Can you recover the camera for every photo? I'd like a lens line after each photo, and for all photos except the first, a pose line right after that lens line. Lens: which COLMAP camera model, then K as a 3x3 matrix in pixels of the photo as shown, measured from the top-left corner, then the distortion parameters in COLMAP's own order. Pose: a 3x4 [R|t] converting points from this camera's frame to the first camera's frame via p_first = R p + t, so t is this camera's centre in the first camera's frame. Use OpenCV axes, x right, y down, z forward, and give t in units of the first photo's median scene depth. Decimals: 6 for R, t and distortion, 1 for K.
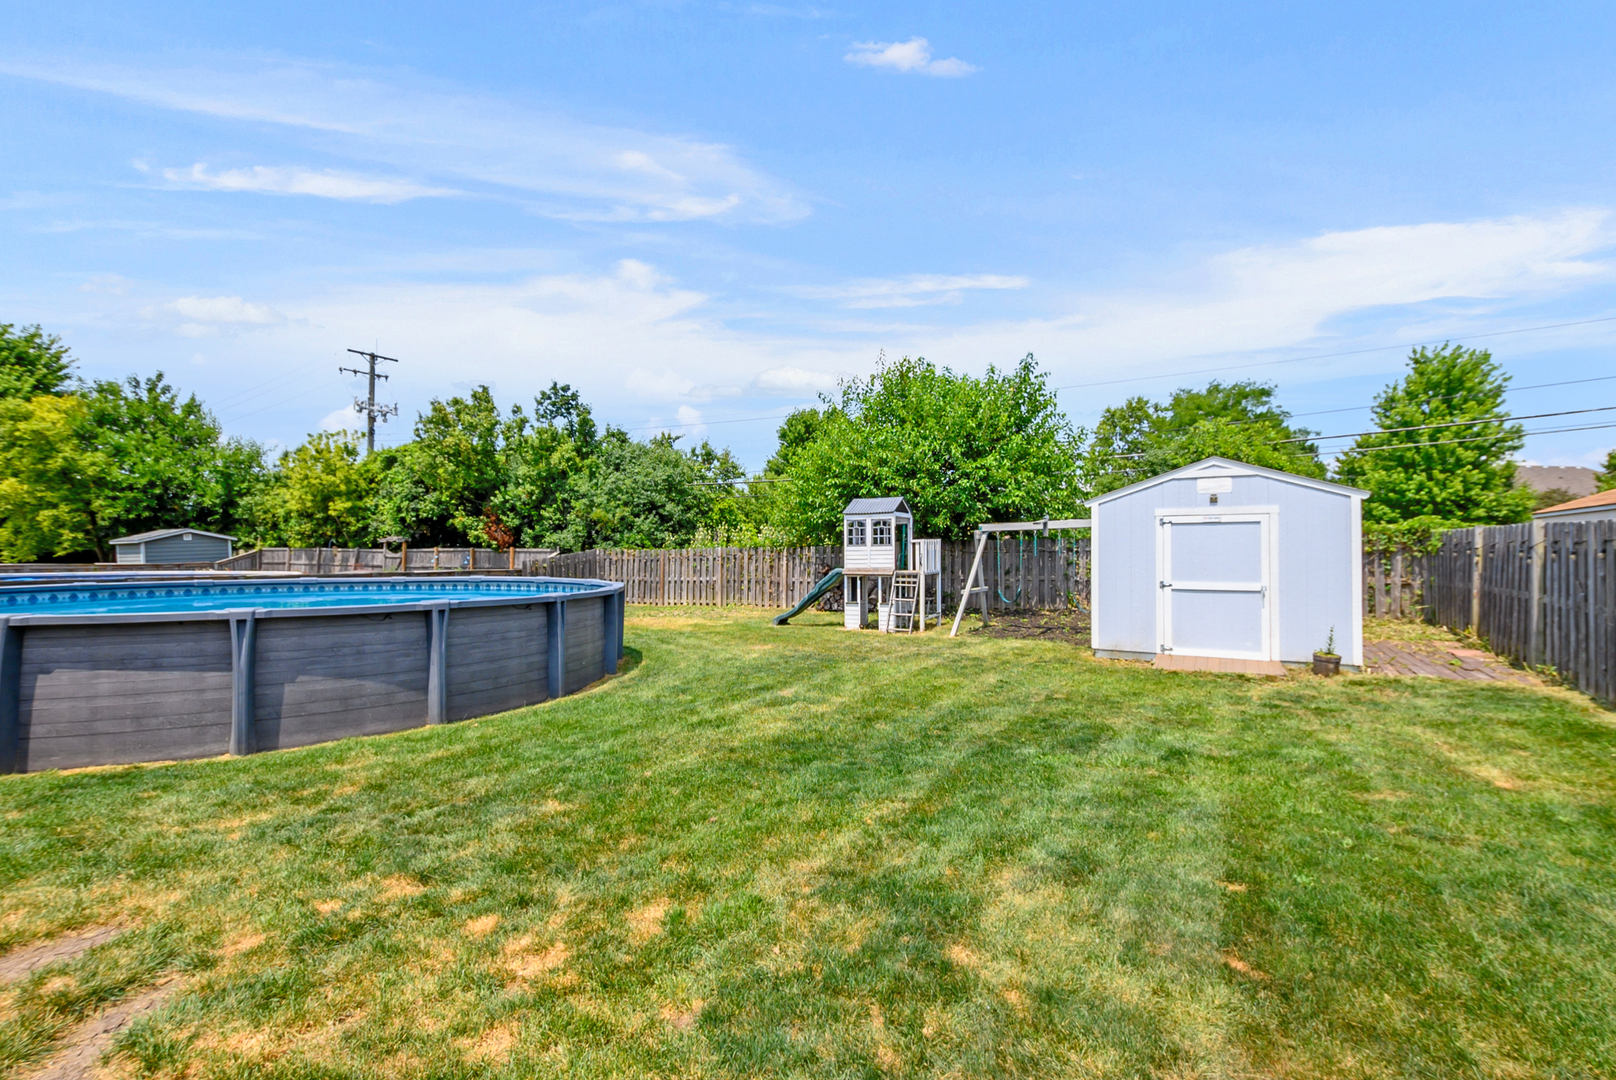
lens RADIAL K [[727.4, 0, 796.5], [0, 727.4, 544.3], [0, 0, 1]] dist [0.006570, -0.001738]
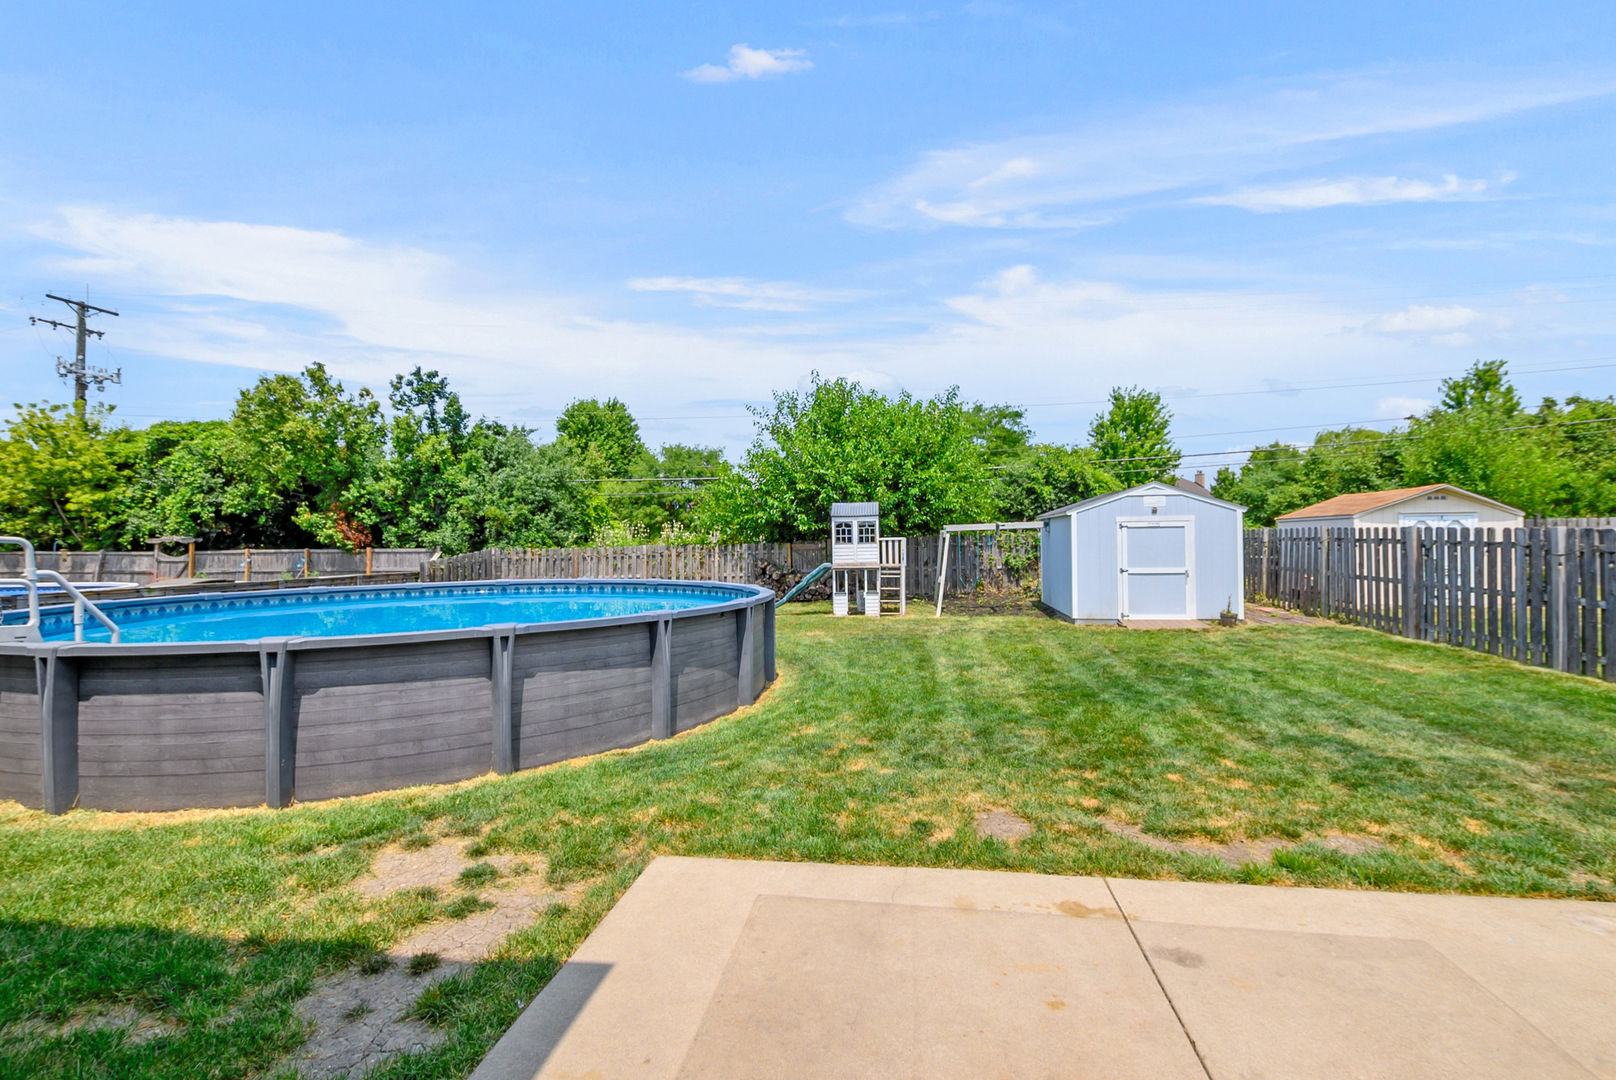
lens RADIAL K [[727.4, 0, 806.7], [0, 727.4, 537.9], [0, 0, 1]] dist [0.006570, -0.001738]
pose [[0.929240, -0.008400, 0.369380, -0.228105], [0.007914, 0.999965, 0.002830, -0.006343], [-0.369391, 0.000293, 0.929274, -0.032781]]
